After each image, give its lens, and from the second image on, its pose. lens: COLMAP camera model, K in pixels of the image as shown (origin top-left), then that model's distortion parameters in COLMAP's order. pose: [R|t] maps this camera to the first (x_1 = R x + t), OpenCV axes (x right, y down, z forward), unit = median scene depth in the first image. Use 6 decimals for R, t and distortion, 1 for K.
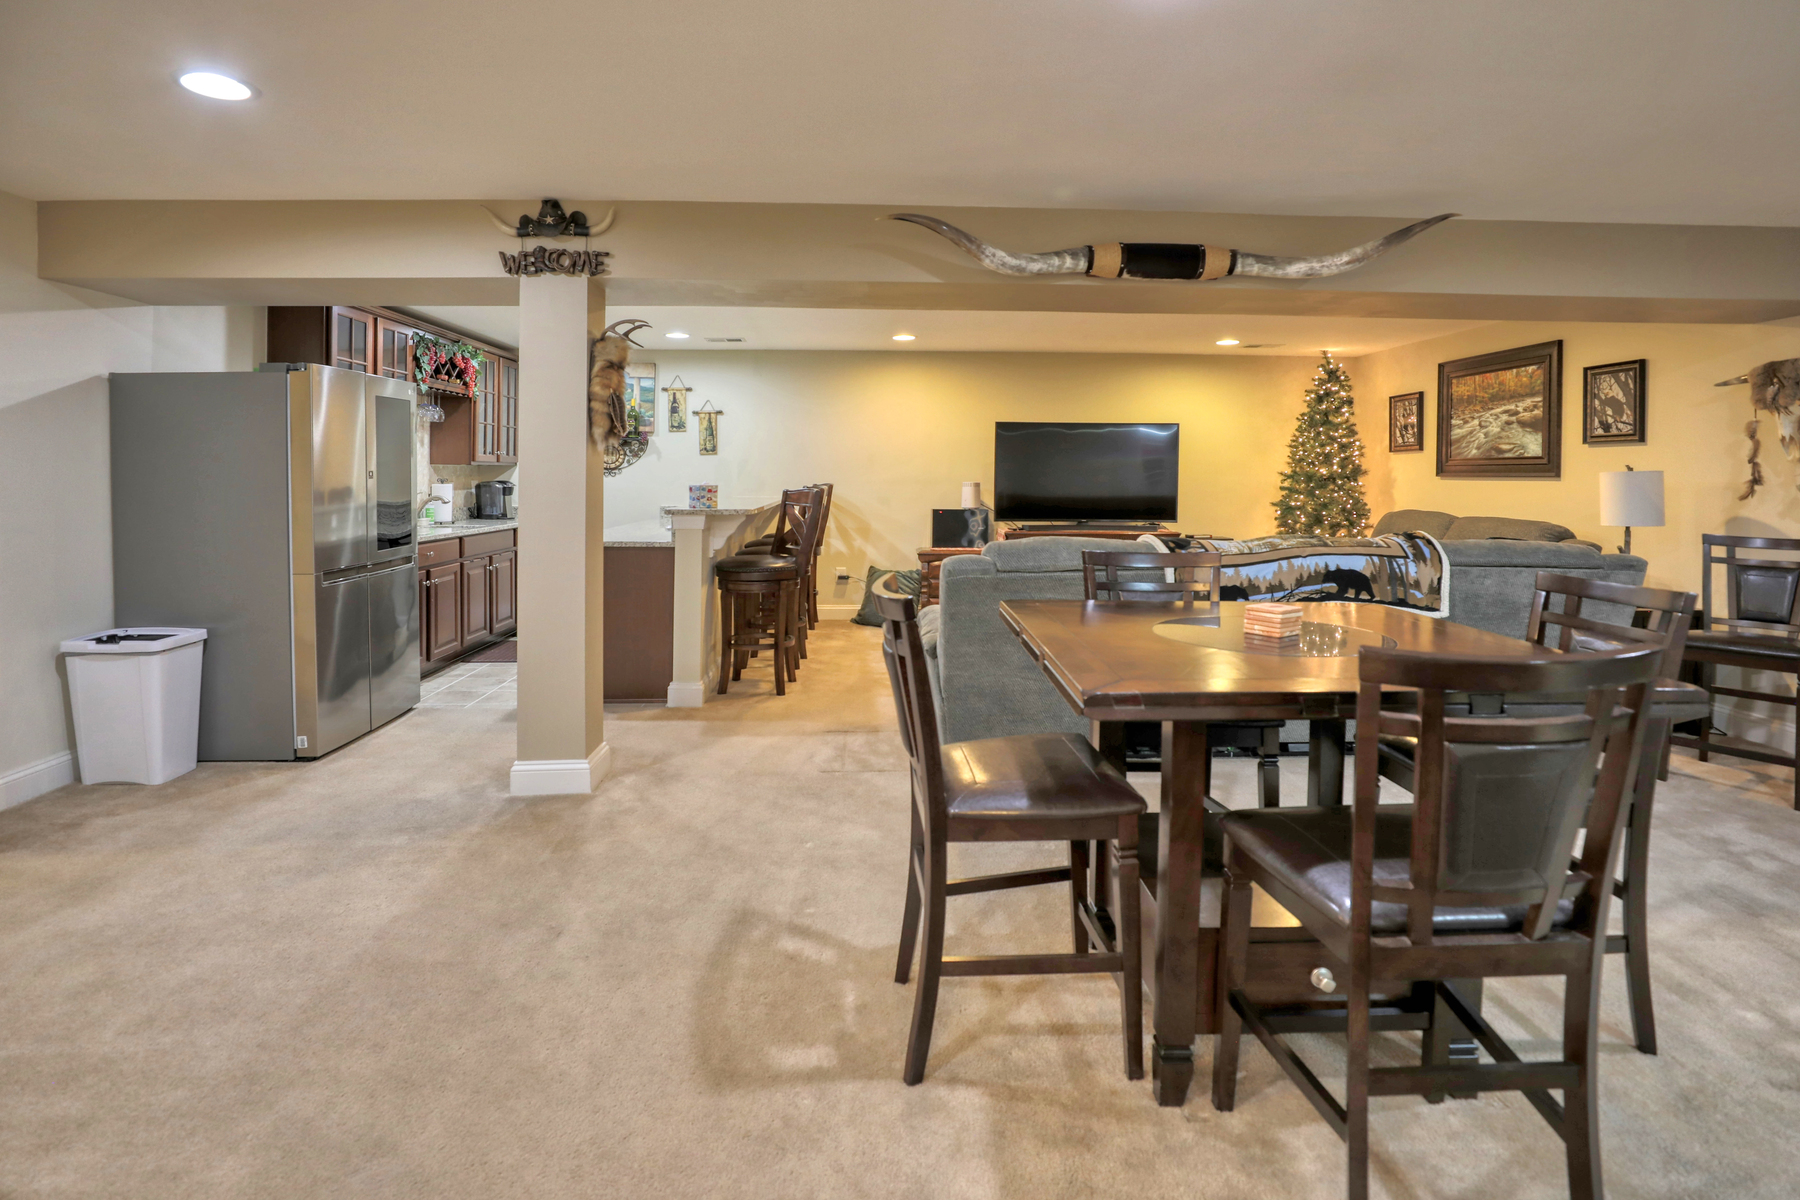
lens RADIAL K [[926.0, 0, 893.3], [0, 926.0, 507.4], [0, 0, 1]] dist [-0.057543, 0.022306]
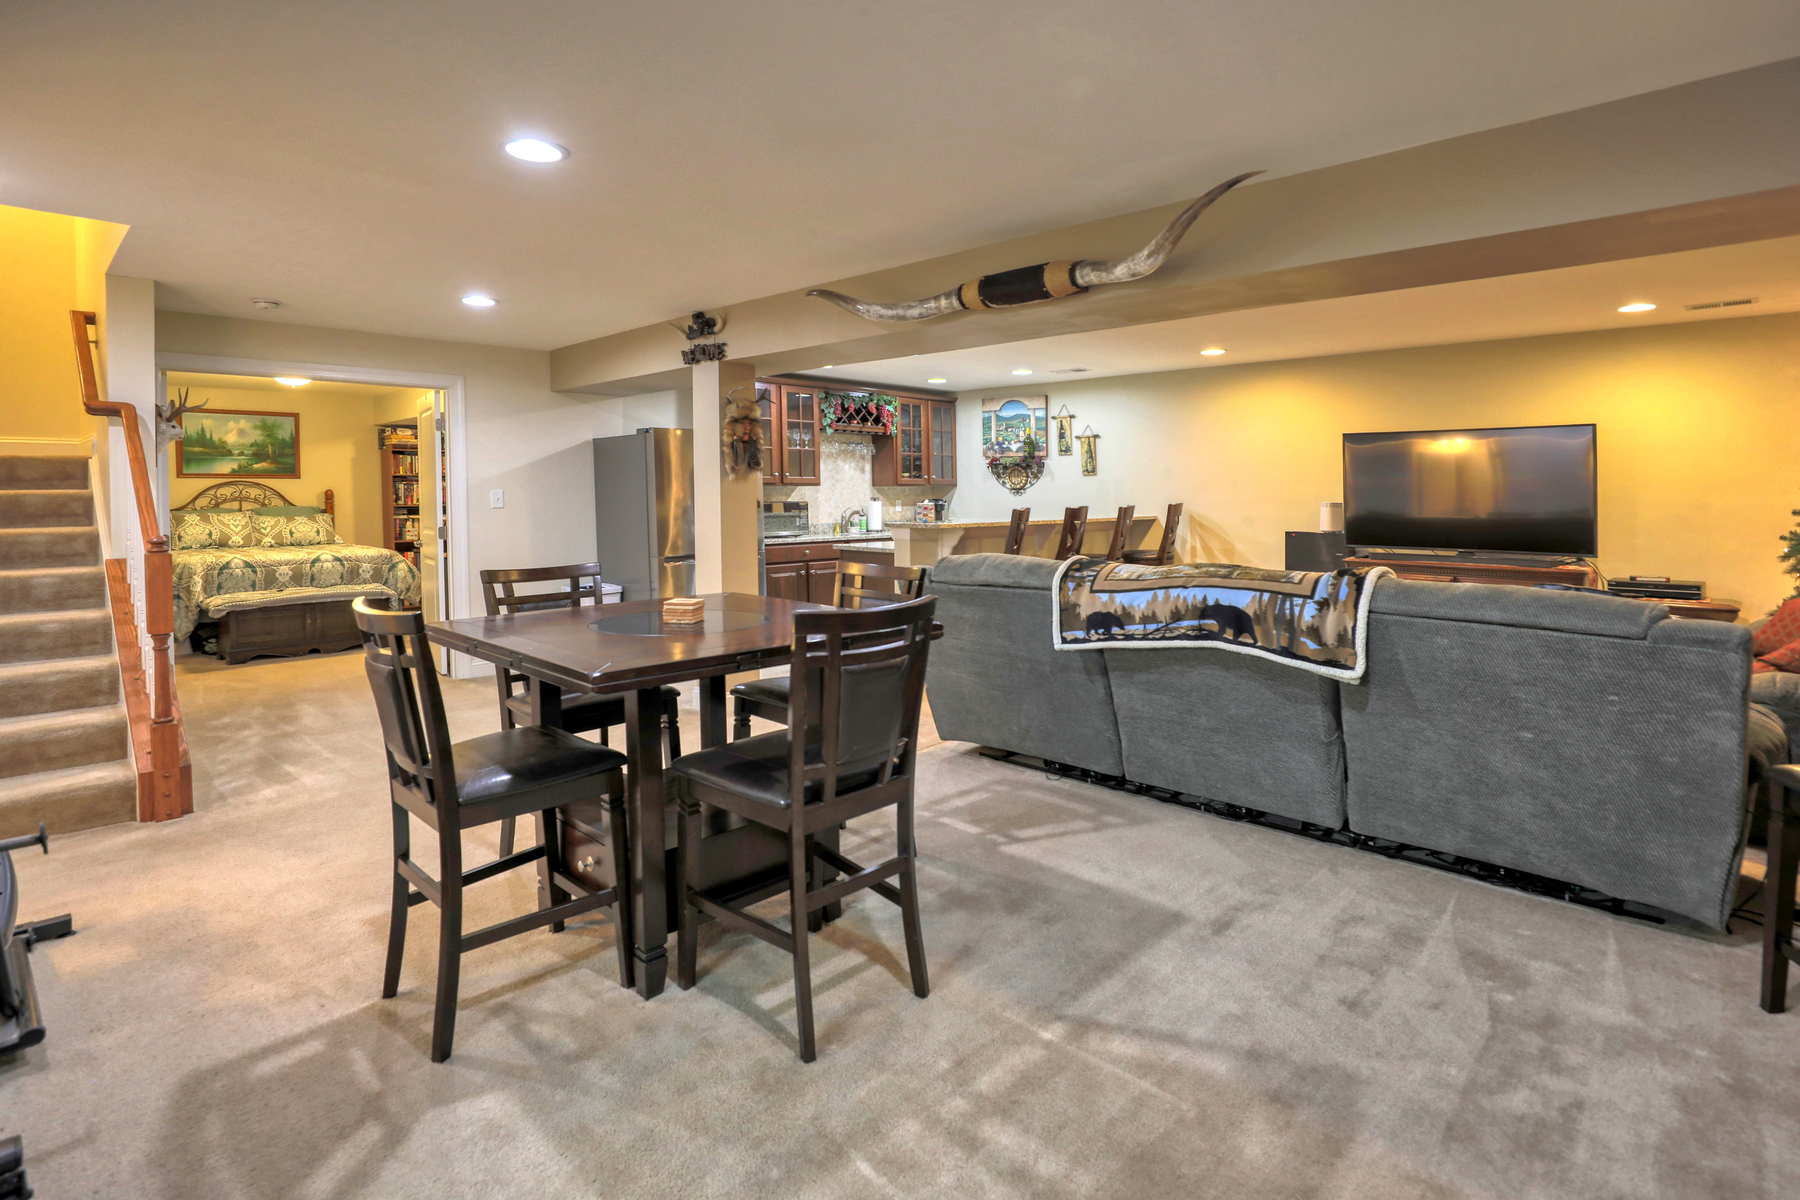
lens RADIAL K [[926.0, 0, 893.3], [0, 926.0, 507.4], [0, 0, 1]] dist [-0.057543, 0.022306]
pose [[0.693805, 0.005740, -0.720140, 0.618098], [-0.019692, 0.999746, -0.011004, -0.005166], [0.719893, 0.021816, 0.693742, 0.127302]]
